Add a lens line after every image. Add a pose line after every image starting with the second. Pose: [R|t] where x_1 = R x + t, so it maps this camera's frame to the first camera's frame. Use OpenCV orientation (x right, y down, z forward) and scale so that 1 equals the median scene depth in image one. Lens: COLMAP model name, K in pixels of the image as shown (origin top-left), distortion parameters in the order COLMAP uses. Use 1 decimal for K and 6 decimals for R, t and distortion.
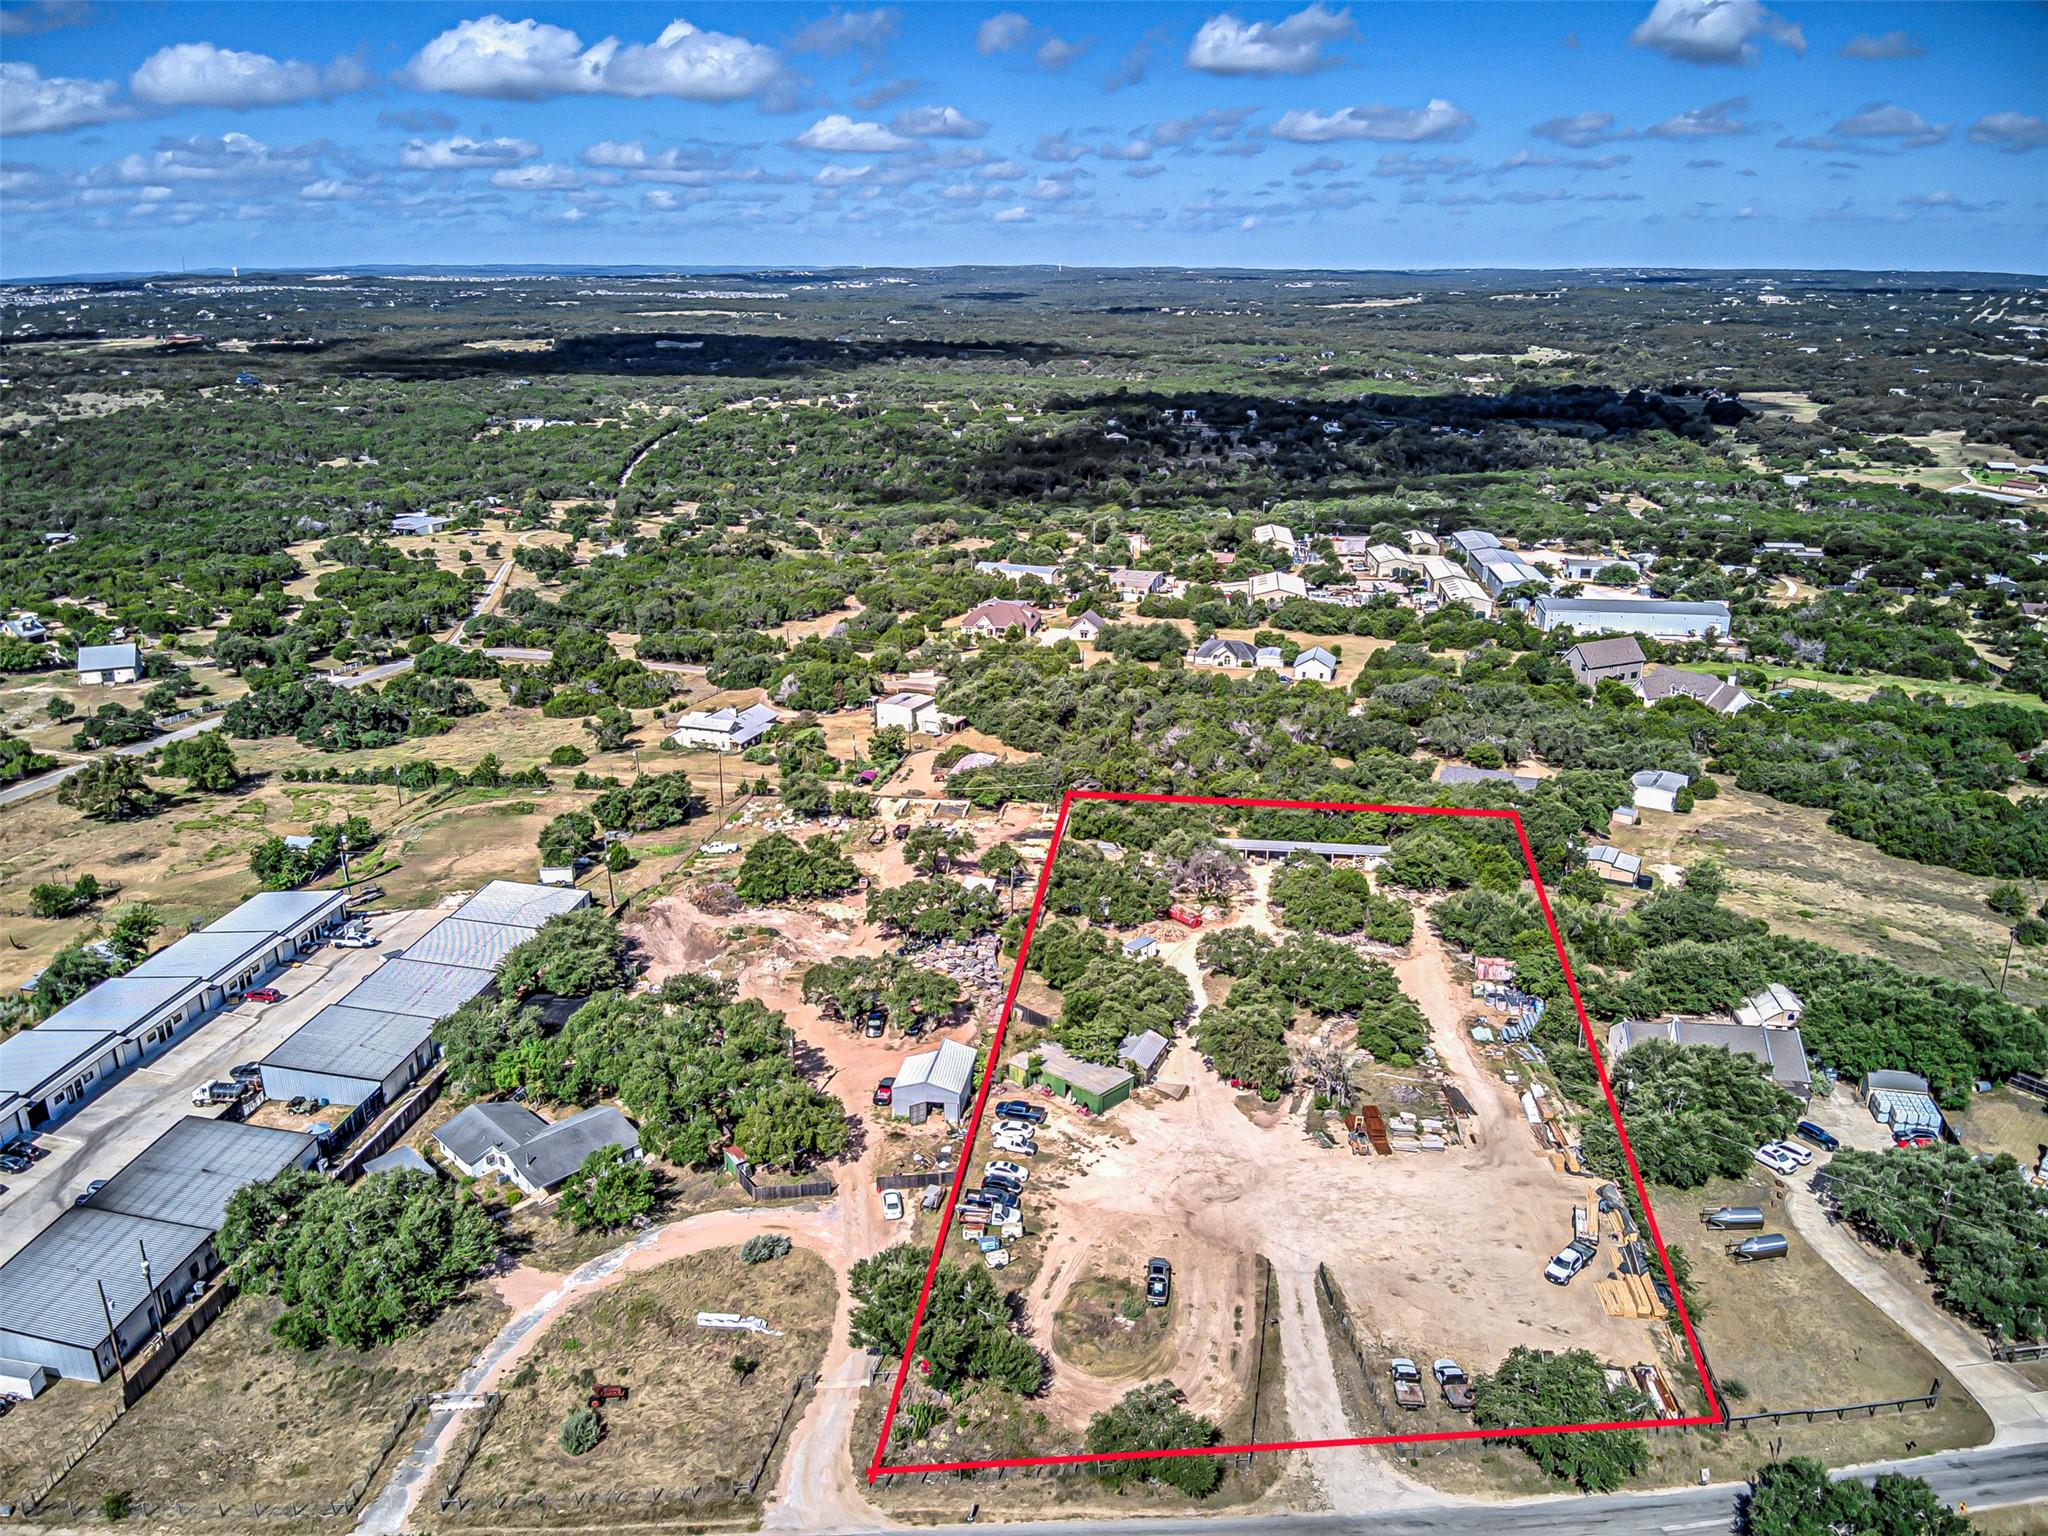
lens RADIAL K [[1492.4, 0, 1016.7], [0, 1492.4, 775.9], [0, 0, 1]] dist [0.079959, -0.162660]
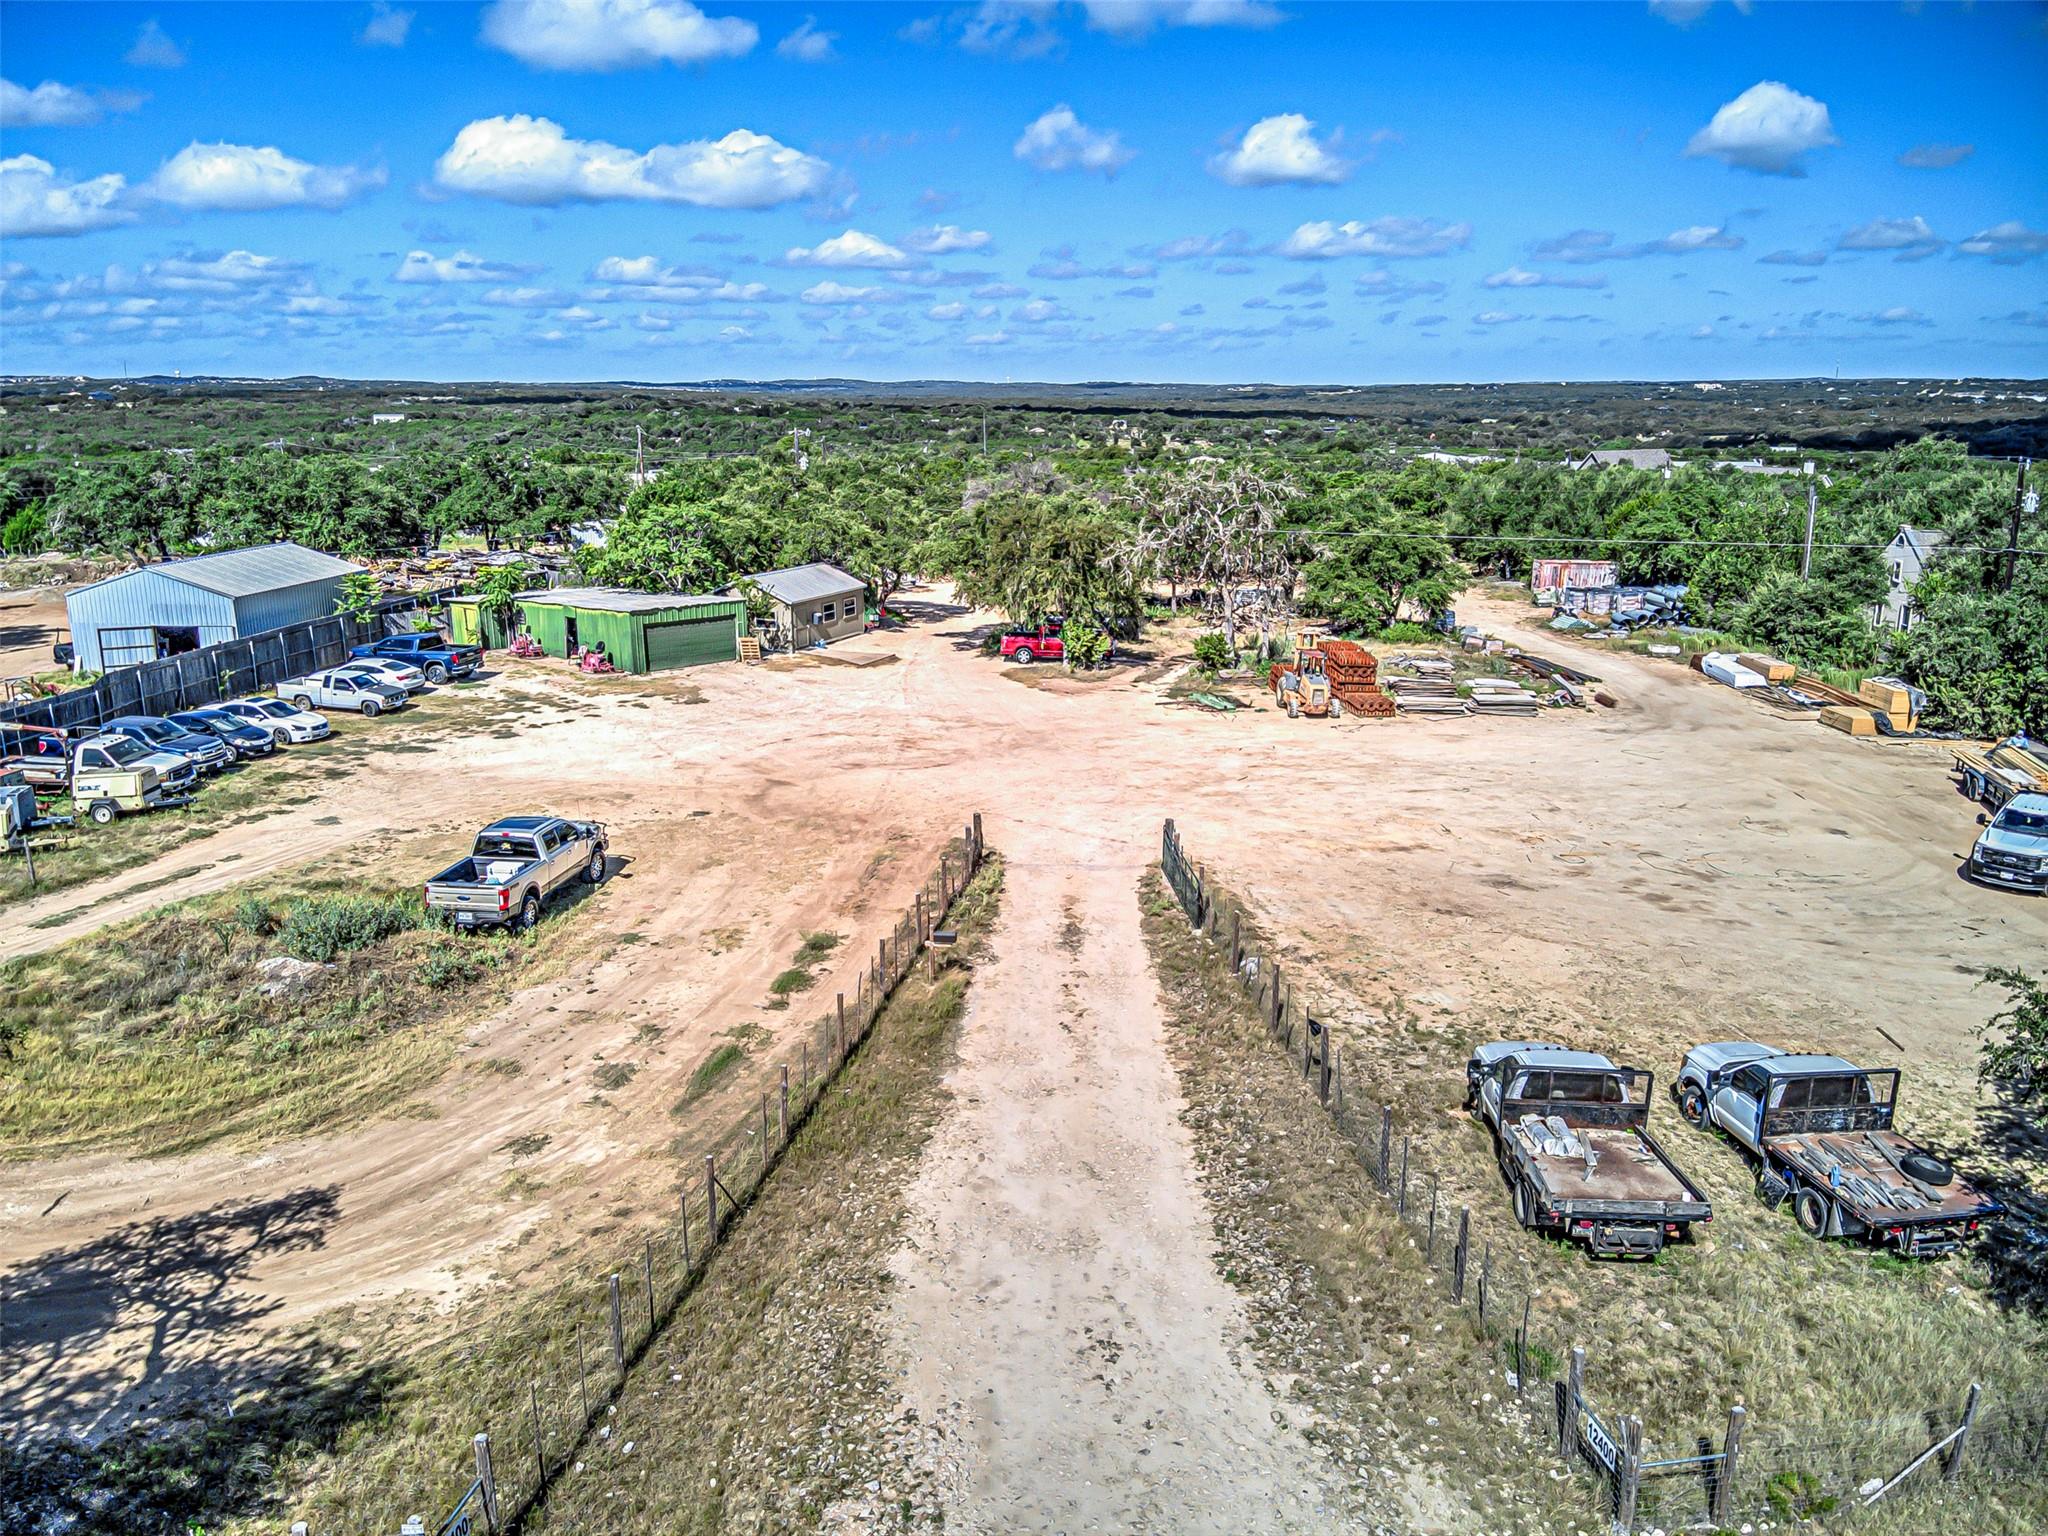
lens RADIAL K [[1492.4, 0, 1024.4], [0, 1492.4, 747.6], [0, 0, 1]] dist [0.079959, -0.162660]
pose [[0.999397, -0.006021, 0.034185, 0.123291], [0.009231, 0.995479, -0.094534, 0.247470], [-0.033461, 0.094793, 0.994935, 0.540120]]
